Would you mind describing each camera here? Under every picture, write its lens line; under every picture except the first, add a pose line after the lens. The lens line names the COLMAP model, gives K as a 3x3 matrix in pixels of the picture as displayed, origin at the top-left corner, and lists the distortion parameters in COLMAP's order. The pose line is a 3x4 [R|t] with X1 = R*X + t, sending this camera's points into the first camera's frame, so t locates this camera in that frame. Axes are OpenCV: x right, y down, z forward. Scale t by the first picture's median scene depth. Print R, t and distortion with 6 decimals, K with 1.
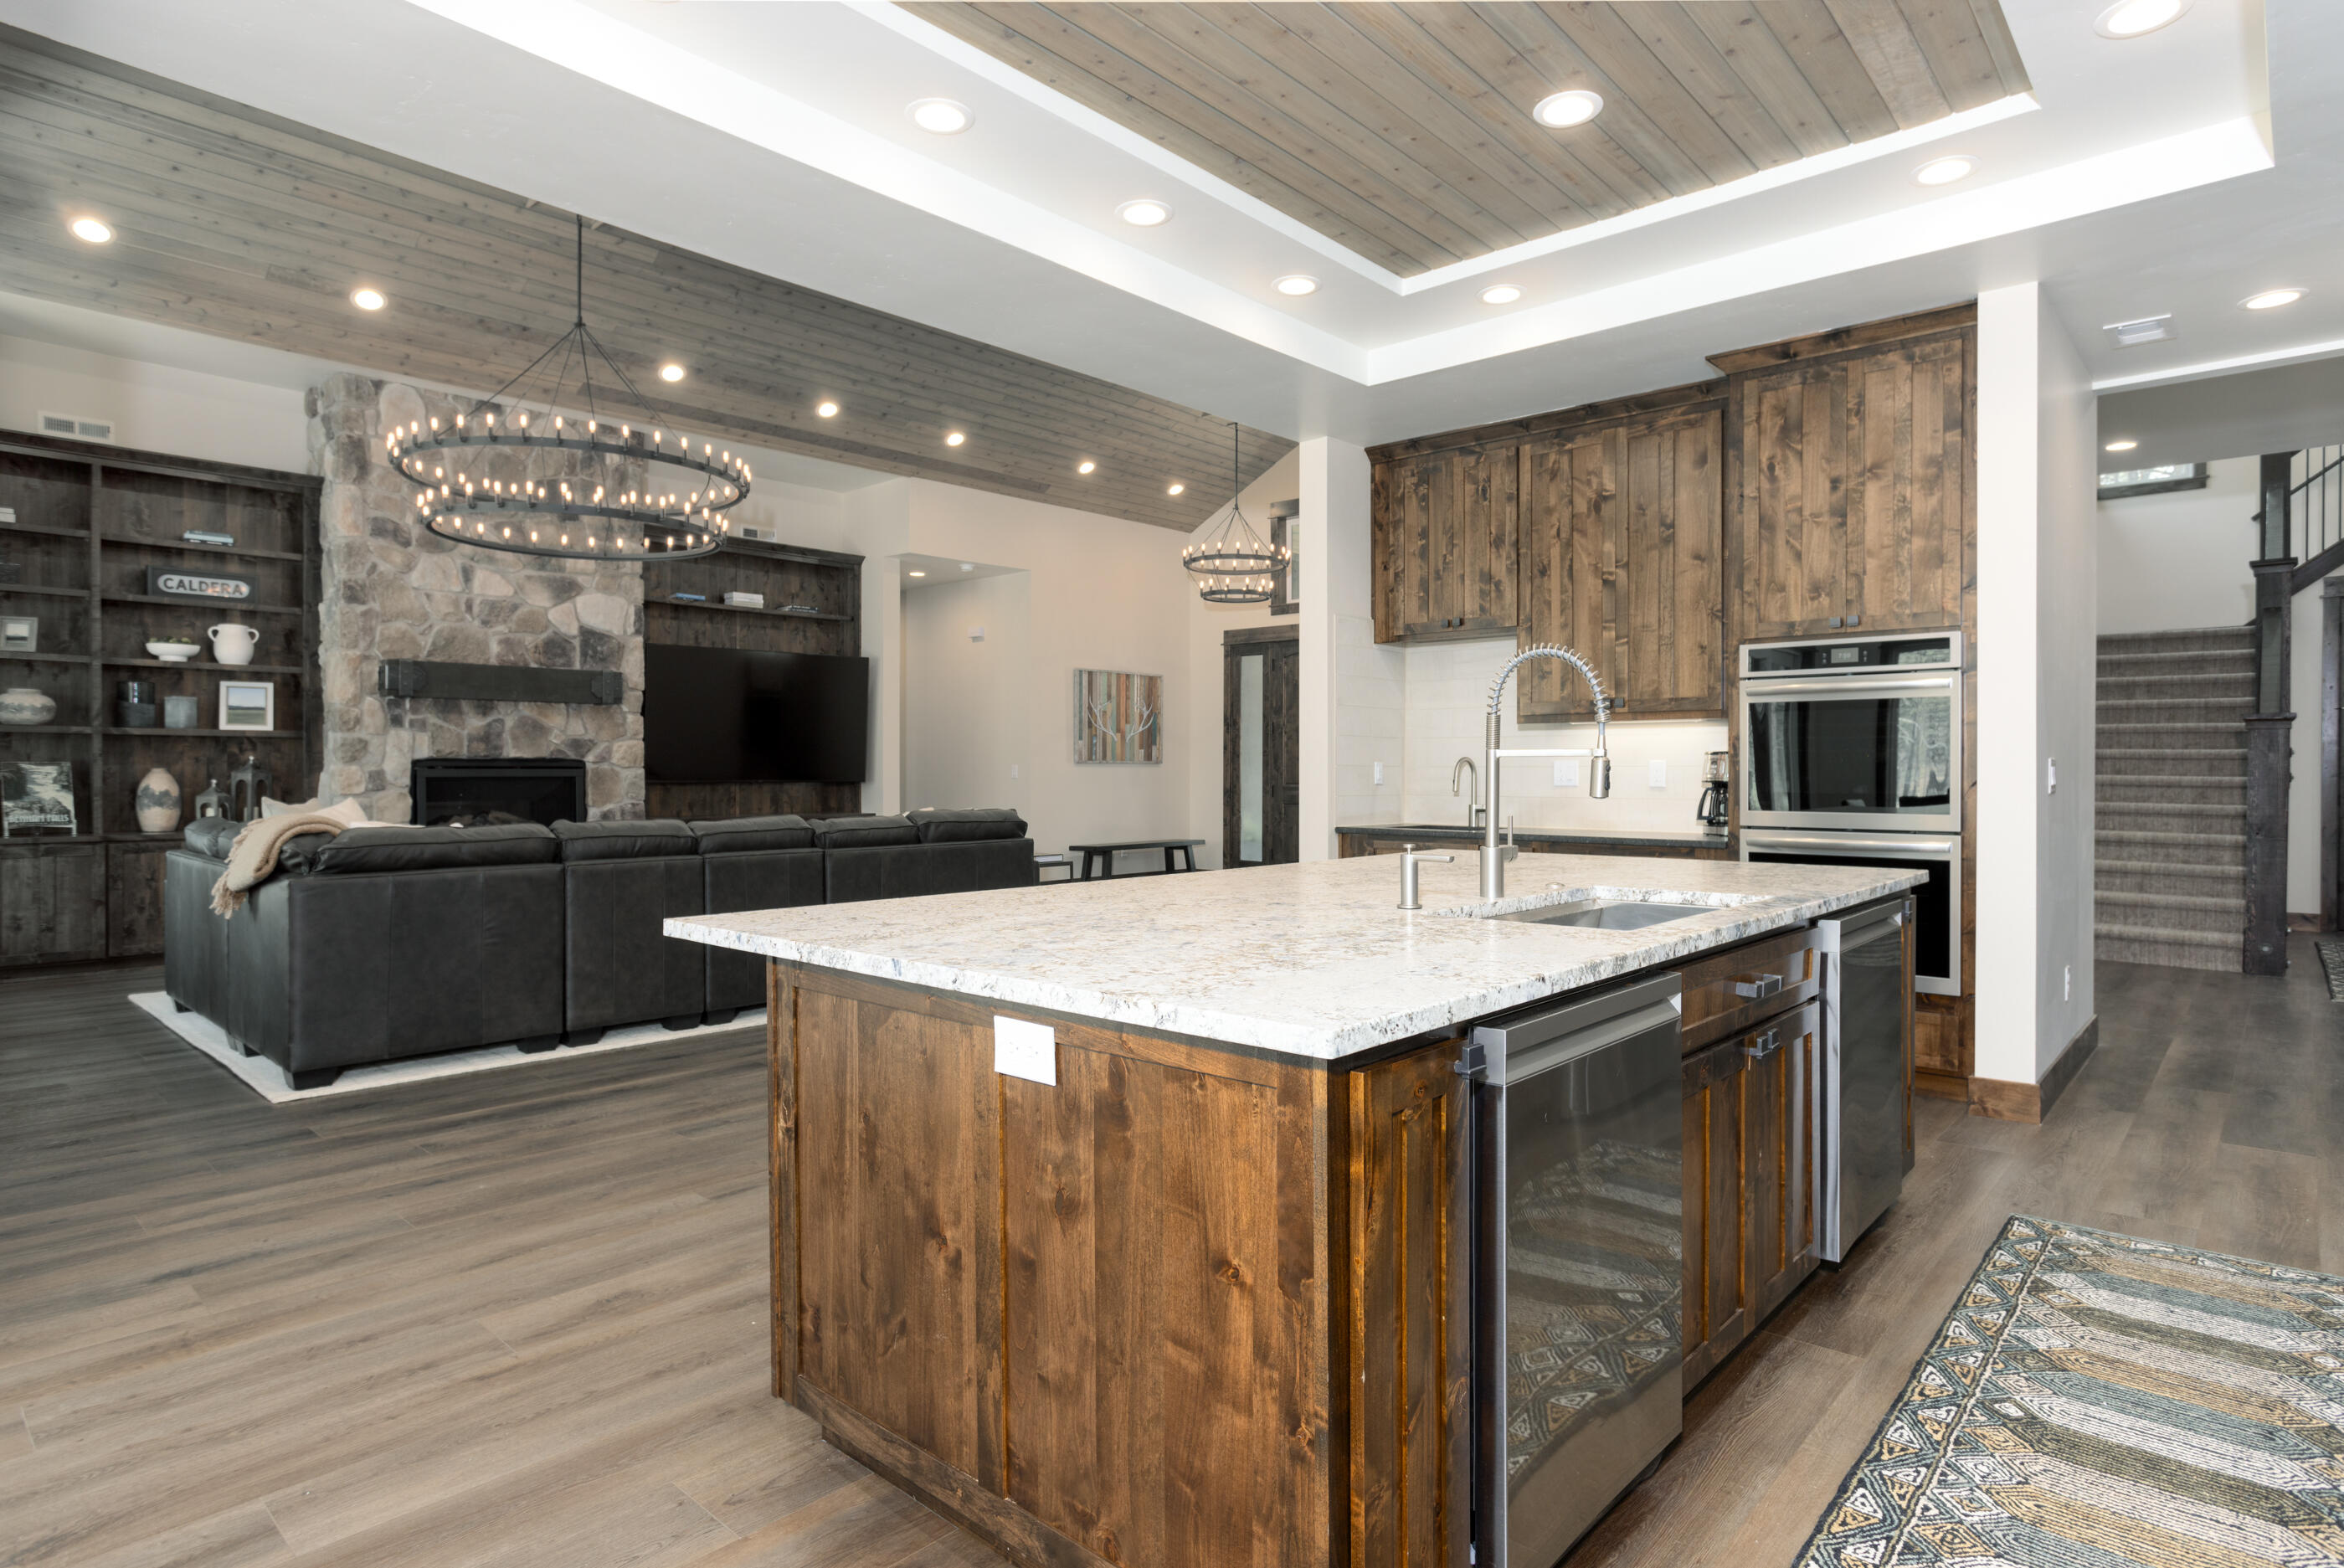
lens RADIAL K [[1277.7, 0, 1179.3], [0, 1277.7, 776.0], [0, 0, 1]] dist [-0.027822, 0.018930]
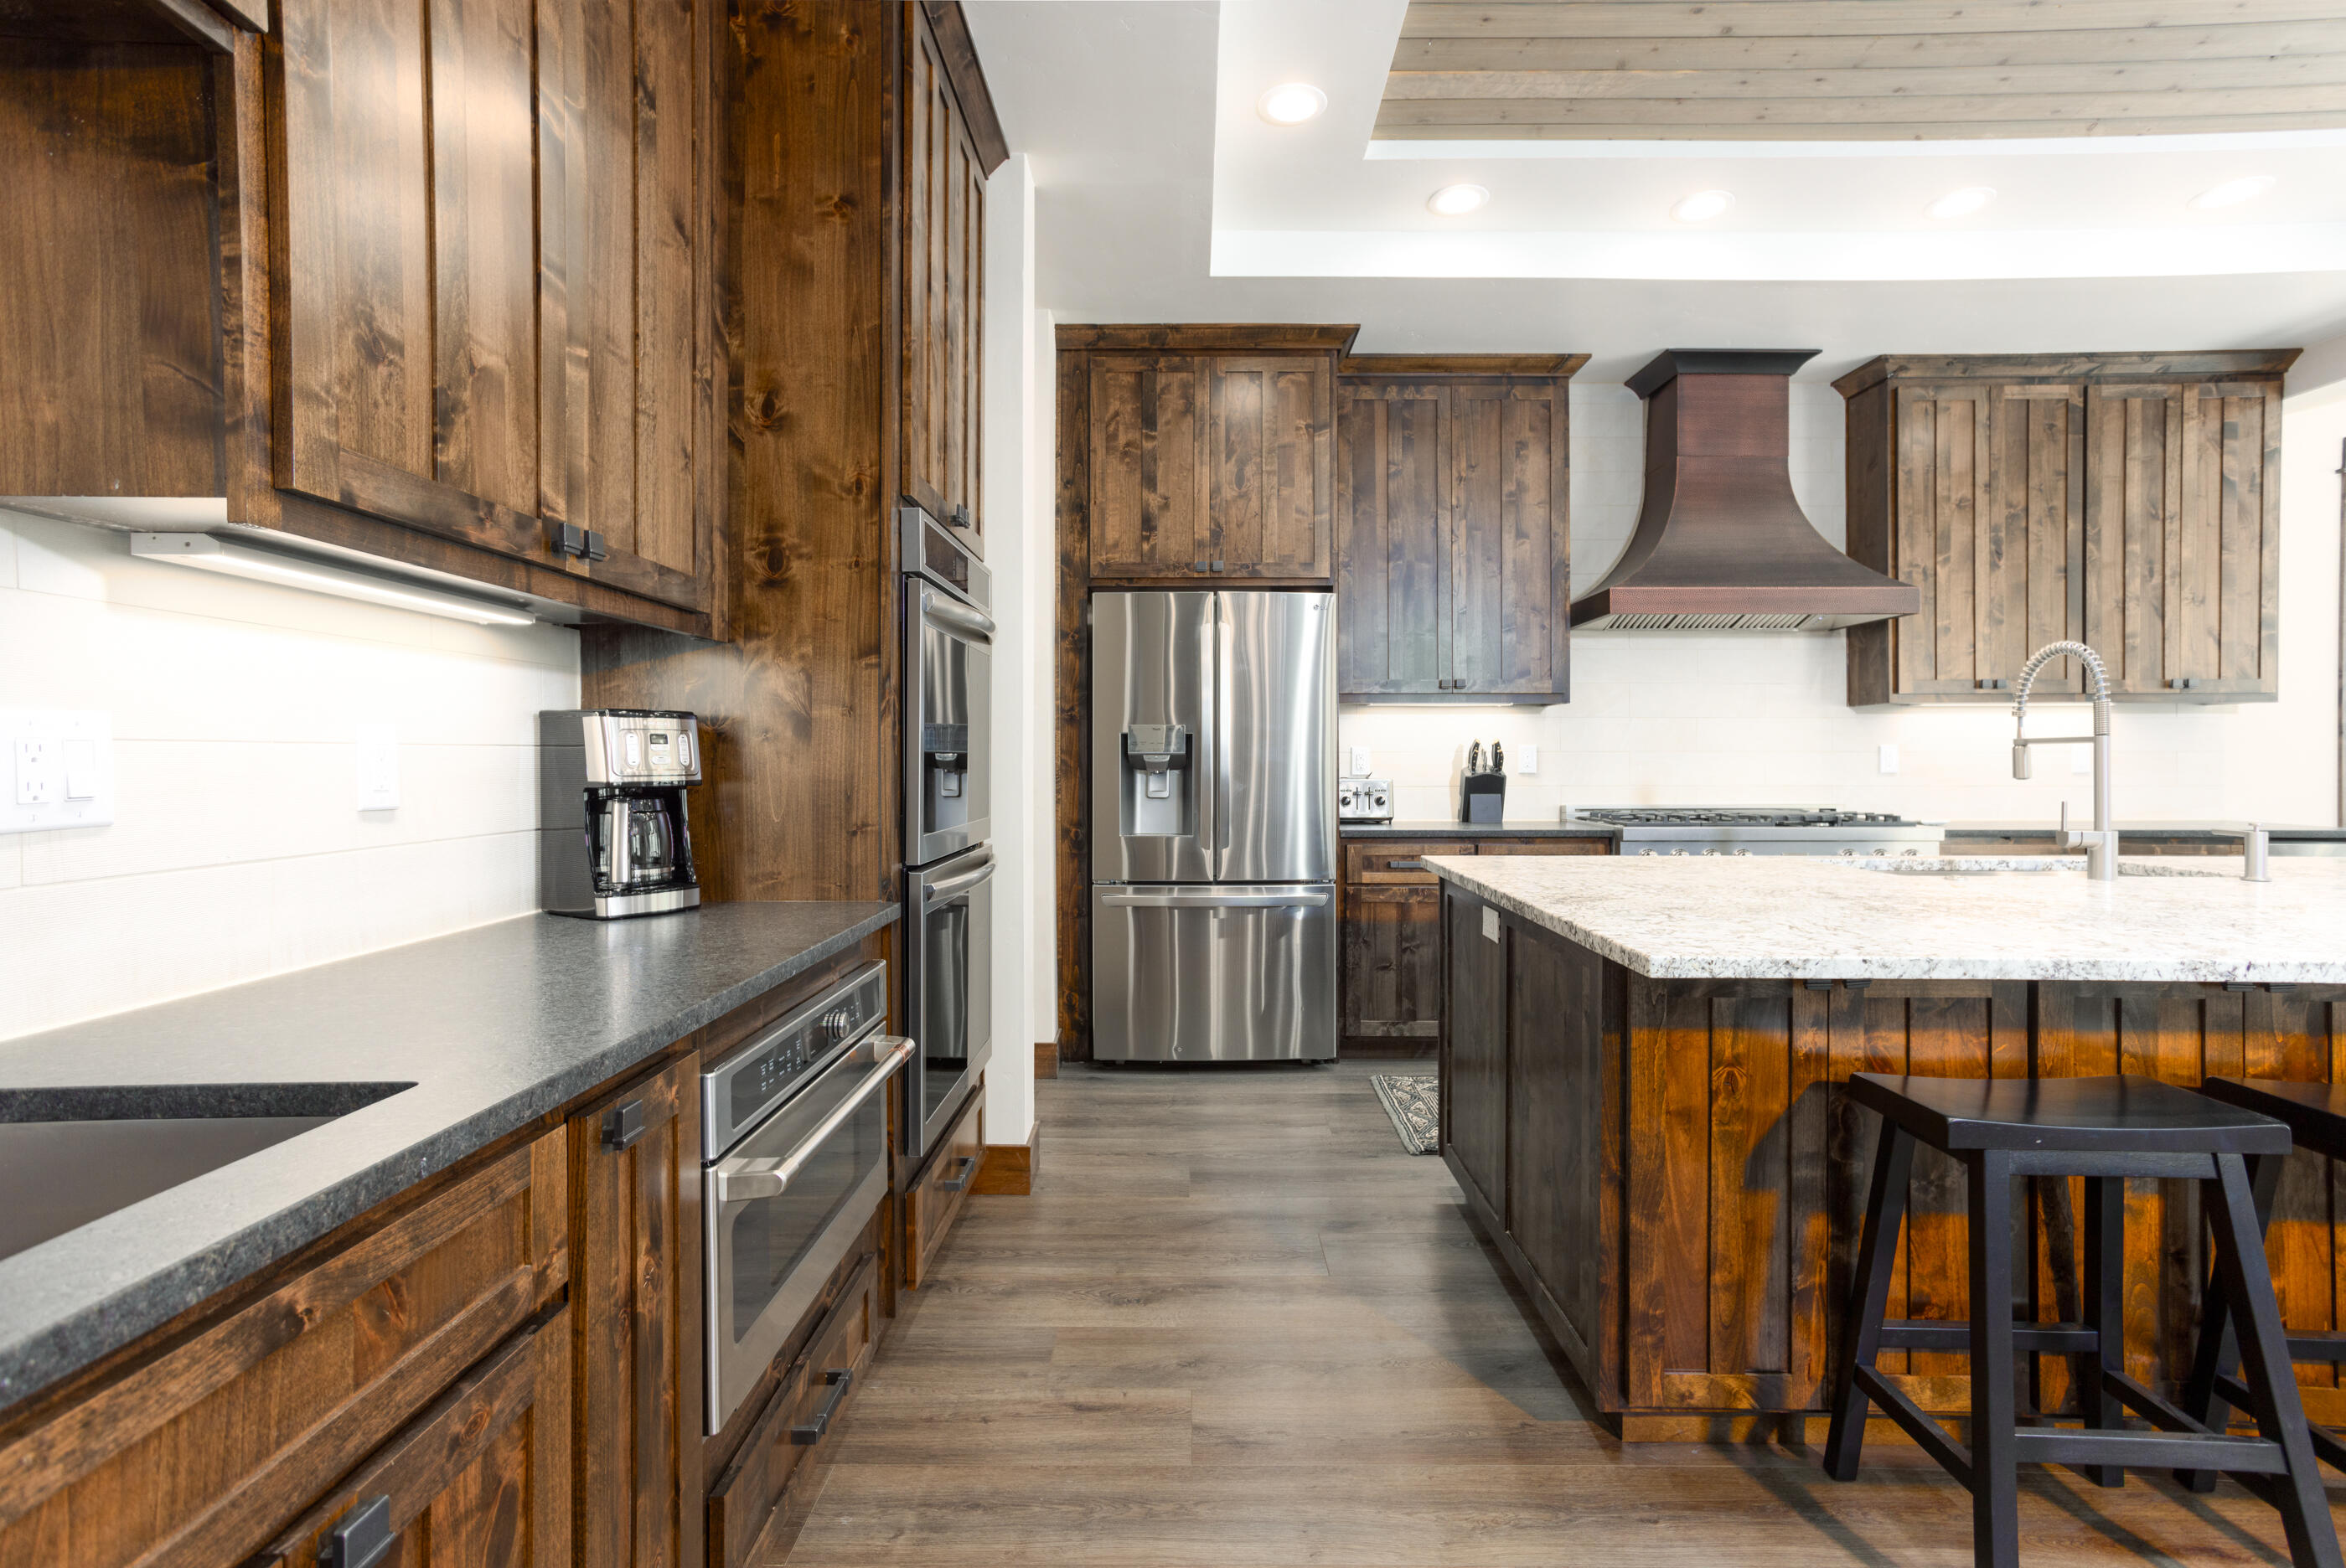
lens RADIAL K [[1143.7, 0, 1184.7], [0, 1143.7, 758.4], [0, 0, 1]] dist [-0.009794, 0.017959]
pose [[-0.668571, 0.005543, 0.743628, 0.040665], [0.009317, 0.999956, 0.000923, -0.003429], [-0.743590, 0.007545, -0.668593, 1.363348]]
